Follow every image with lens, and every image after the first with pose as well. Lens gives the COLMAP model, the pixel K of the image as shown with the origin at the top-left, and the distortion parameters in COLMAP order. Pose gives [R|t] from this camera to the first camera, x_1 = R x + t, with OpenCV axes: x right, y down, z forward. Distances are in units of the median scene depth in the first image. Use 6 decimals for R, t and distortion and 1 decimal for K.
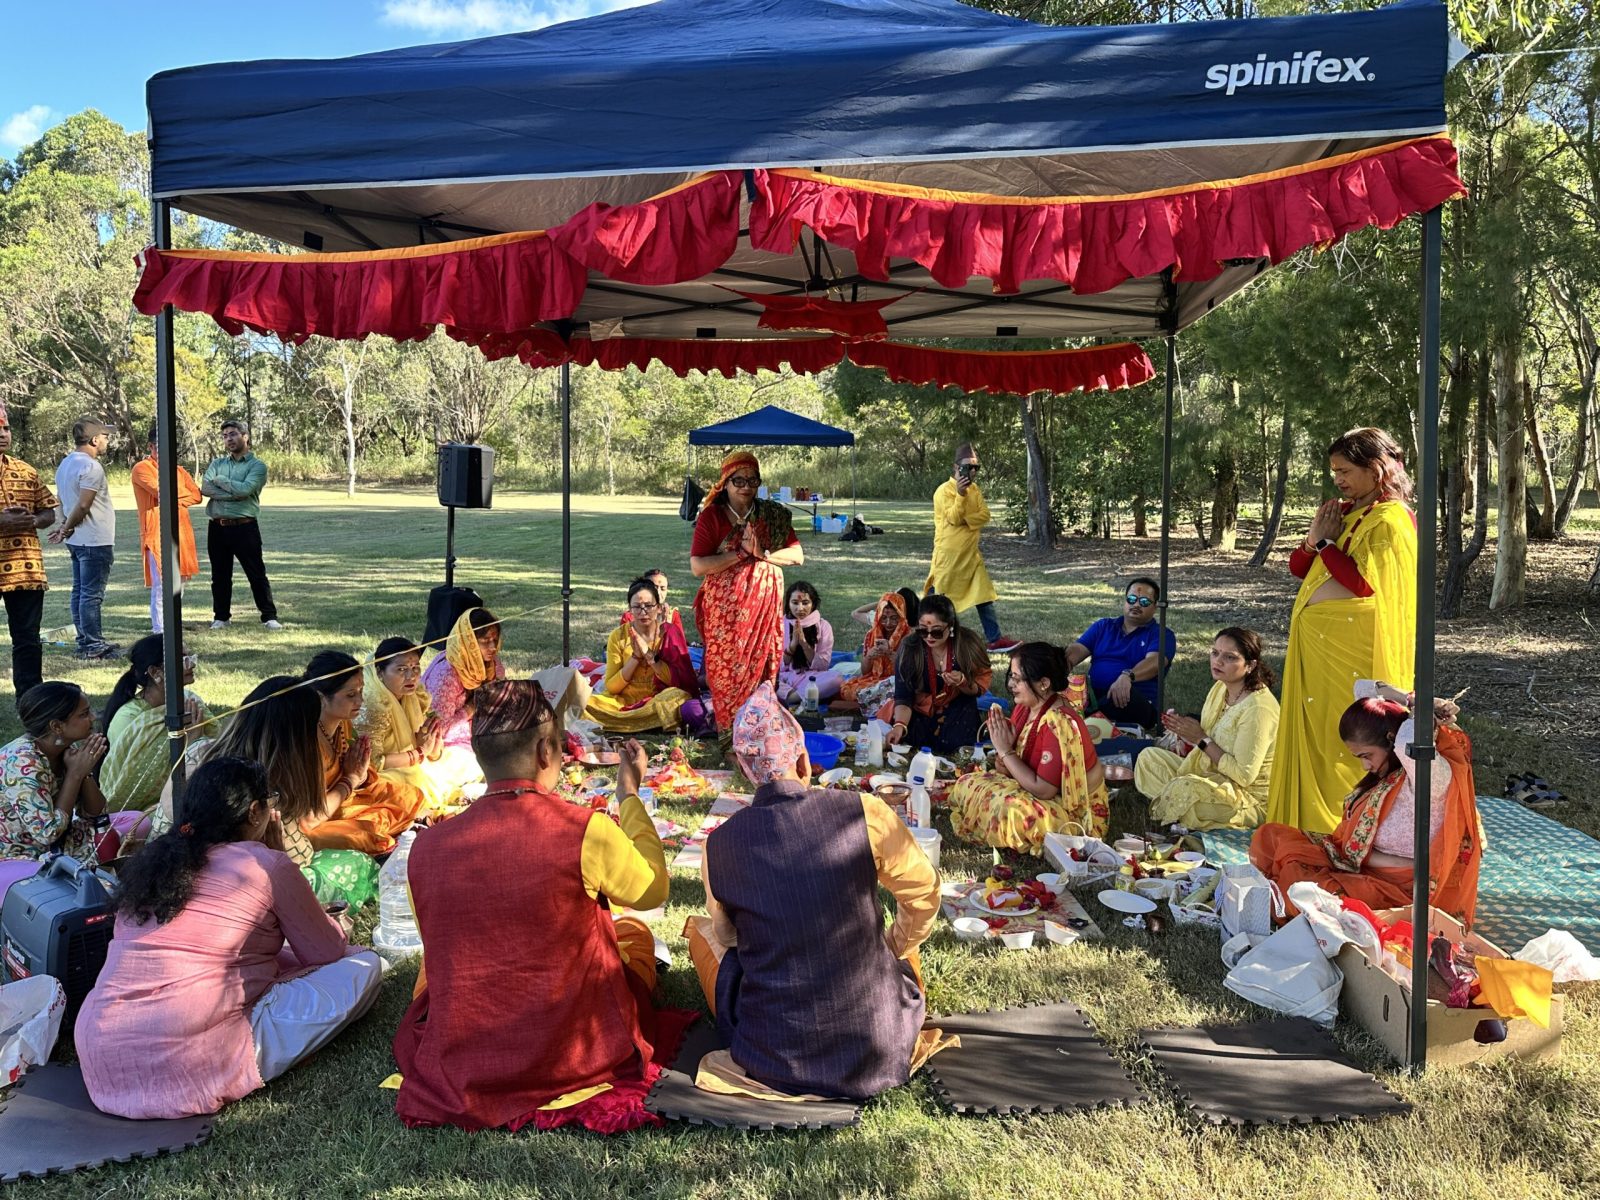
lens RADIAL K [[1105.4, 0, 796.6], [0, 1105.4, 597.5], [0, 0, 1]] dist [0.019494, -0.014804]
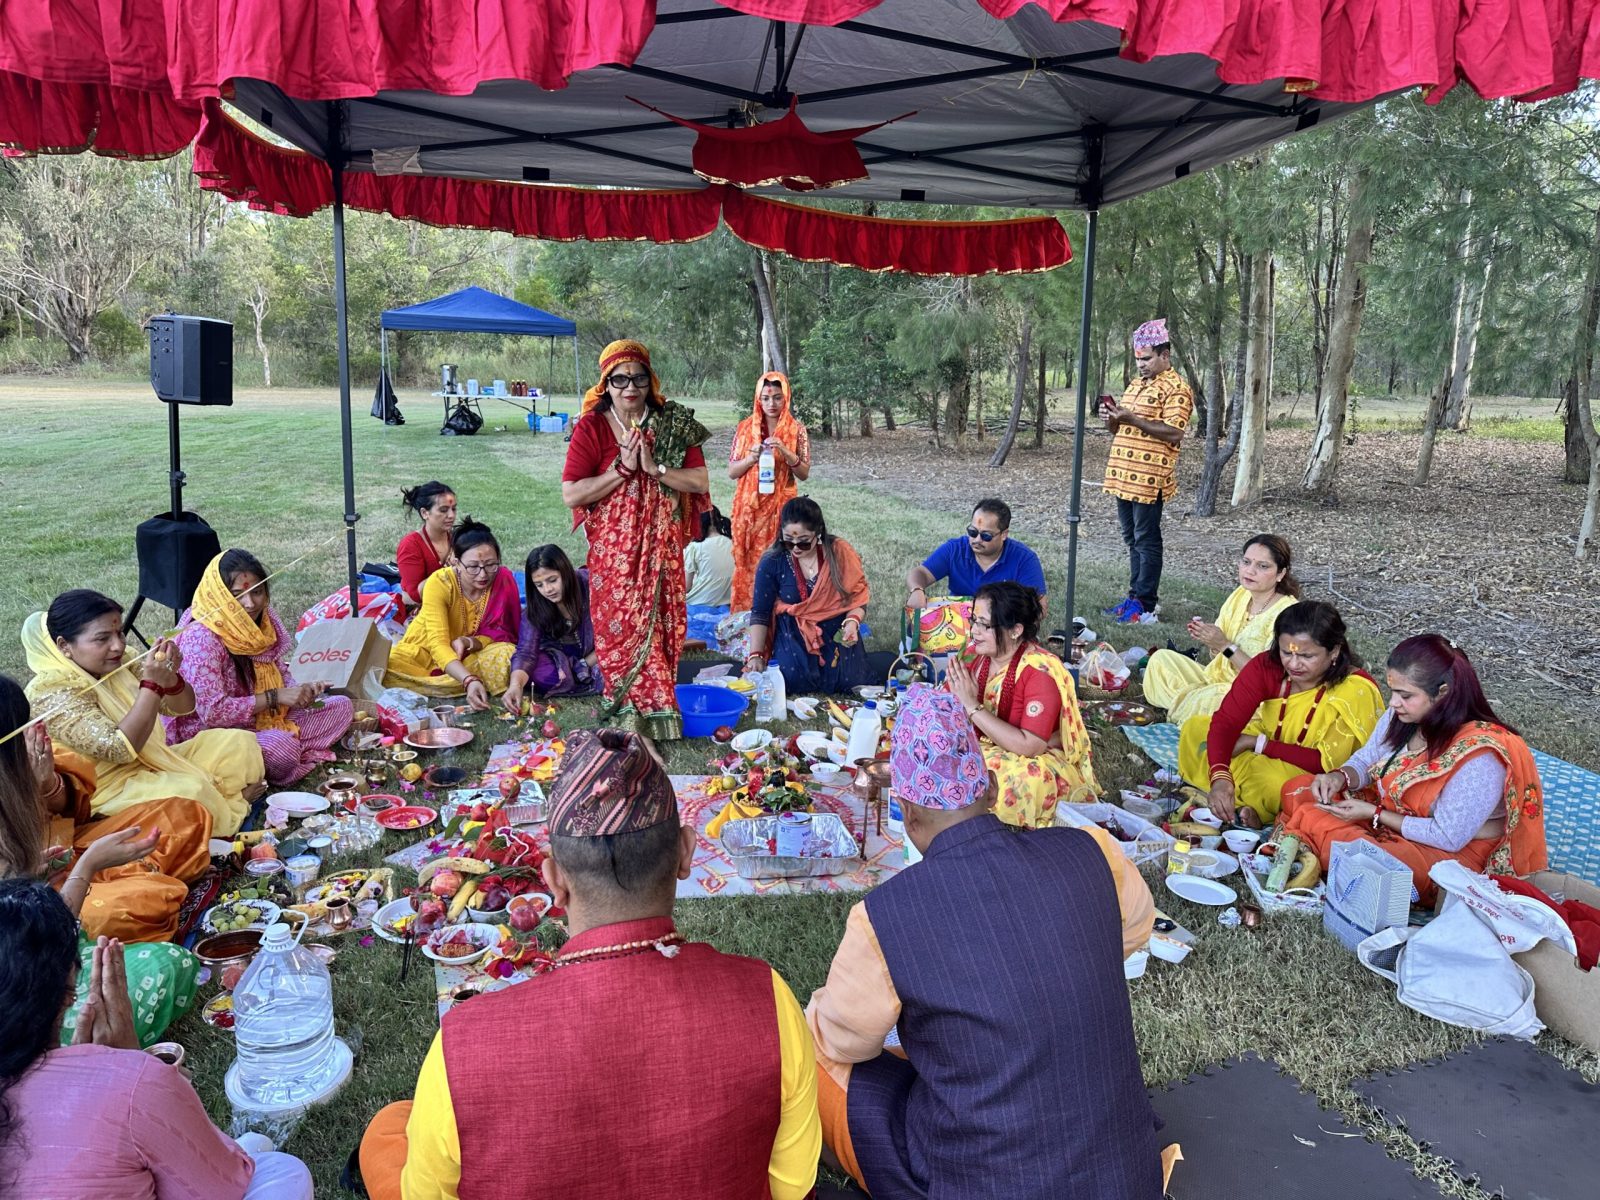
lens RADIAL K [[1105.4, 0, 803.5], [0, 1105.4, 599.4], [0, 0, 1]] dist [0.019494, -0.014804]
pose [[0.958886, -0.043700, 0.280406, -0.133136], [0.017367, 0.995257, 0.095718, -0.017438], [-0.283259, -0.086913, 0.955097, 0.191031]]
